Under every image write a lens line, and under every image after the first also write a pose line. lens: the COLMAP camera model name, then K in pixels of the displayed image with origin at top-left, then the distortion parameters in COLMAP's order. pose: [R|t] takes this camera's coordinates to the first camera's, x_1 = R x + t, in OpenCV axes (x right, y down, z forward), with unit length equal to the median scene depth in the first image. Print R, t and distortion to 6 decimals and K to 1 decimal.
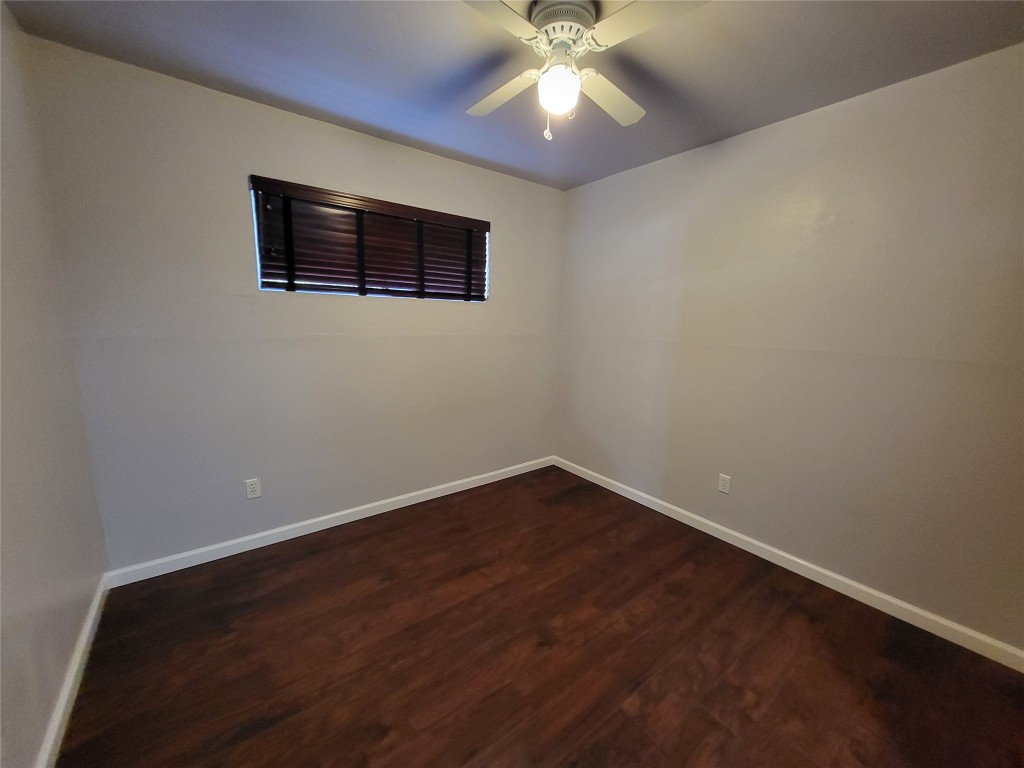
lens RADIAL K [[400.7, 0, 517.1], [0, 400.7, 377.0], [0, 0, 1]] dist [0.013911, -0.003555]
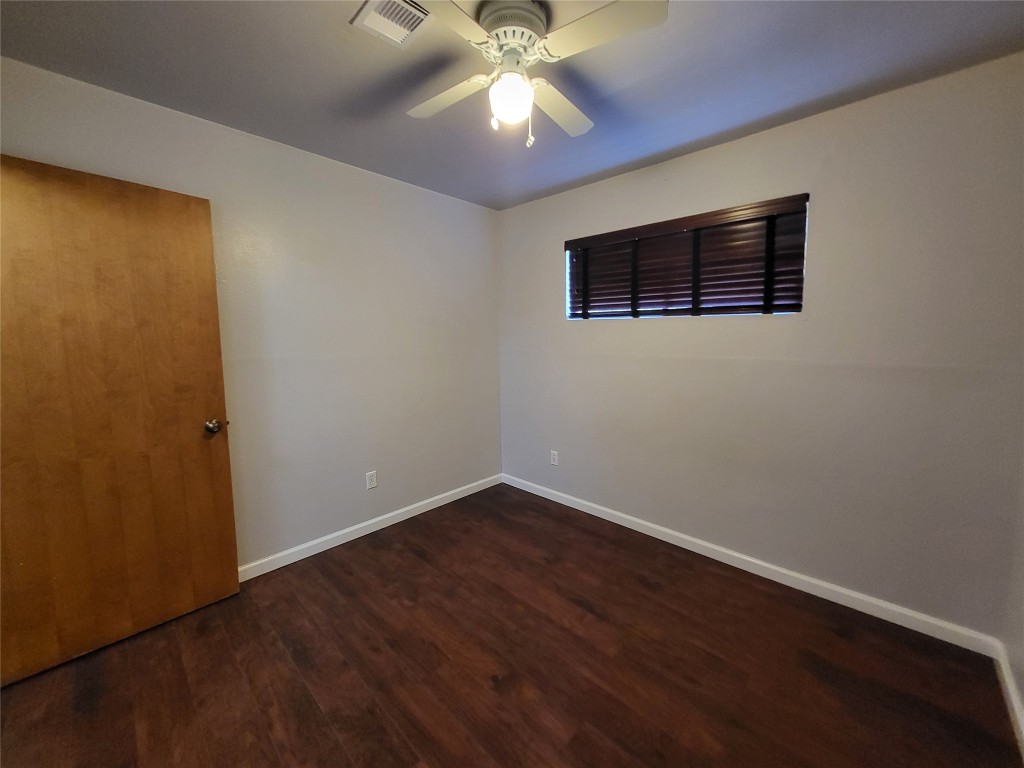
lens RADIAL K [[400.7, 0, 517.1], [0, 400.7, 377.0], [0, 0, 1]] dist [0.013911, -0.003555]
pose [[0.152644, 0.083215, -0.984772, 0.786299], [-0.140800, 0.988115, 0.061673, -0.085926], [0.978200, 0.129242, 0.162546, 0.672112]]
